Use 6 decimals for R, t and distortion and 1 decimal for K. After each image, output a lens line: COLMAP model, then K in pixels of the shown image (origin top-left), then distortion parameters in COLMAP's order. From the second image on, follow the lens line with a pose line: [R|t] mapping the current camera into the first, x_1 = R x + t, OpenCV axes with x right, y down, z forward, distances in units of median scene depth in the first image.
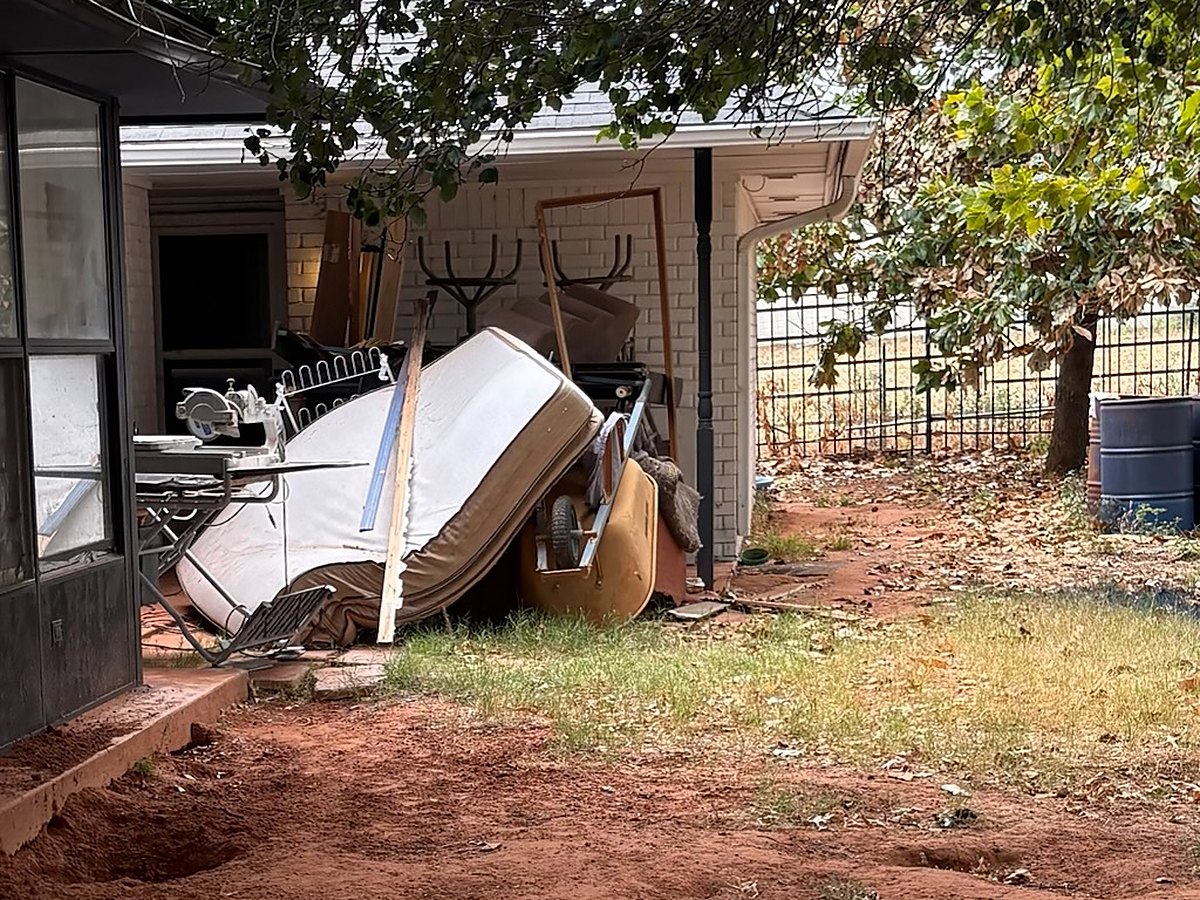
lens RADIAL K [[890.3, 0, 600.1], [0, 890.3, 477.1], [0, 0, 1]] dist [0.008506, 0.004381]
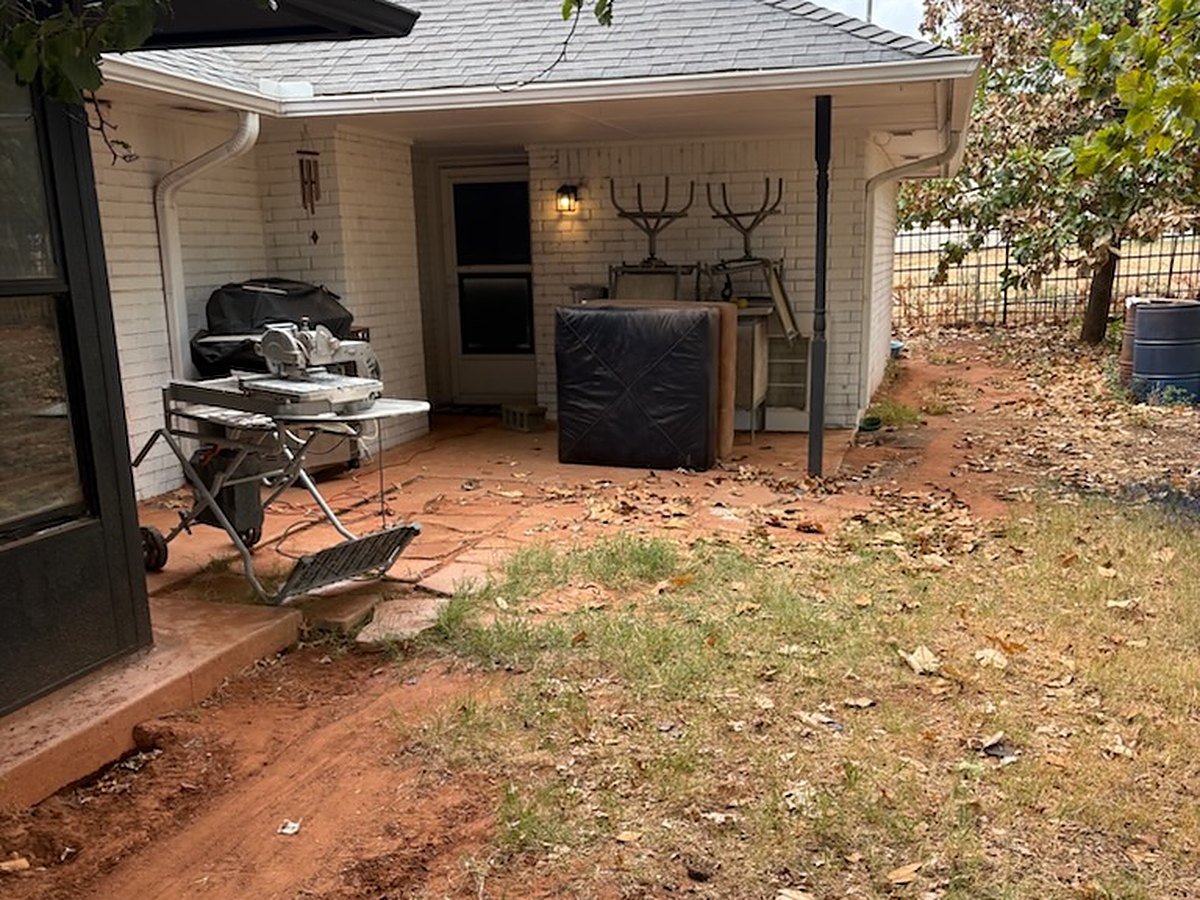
lens RADIAL K [[898.1, 0, 601.1], [0, 898.1, 486.3], [0, 0, 1]] dist [-0.063635, 0.097823]
pose [[0.996485, 0.023671, -0.080357, -0.210845], [-0.017043, 0.996471, 0.082193, 0.134434], [0.082019, -0.080534, 0.993372, -0.645889]]
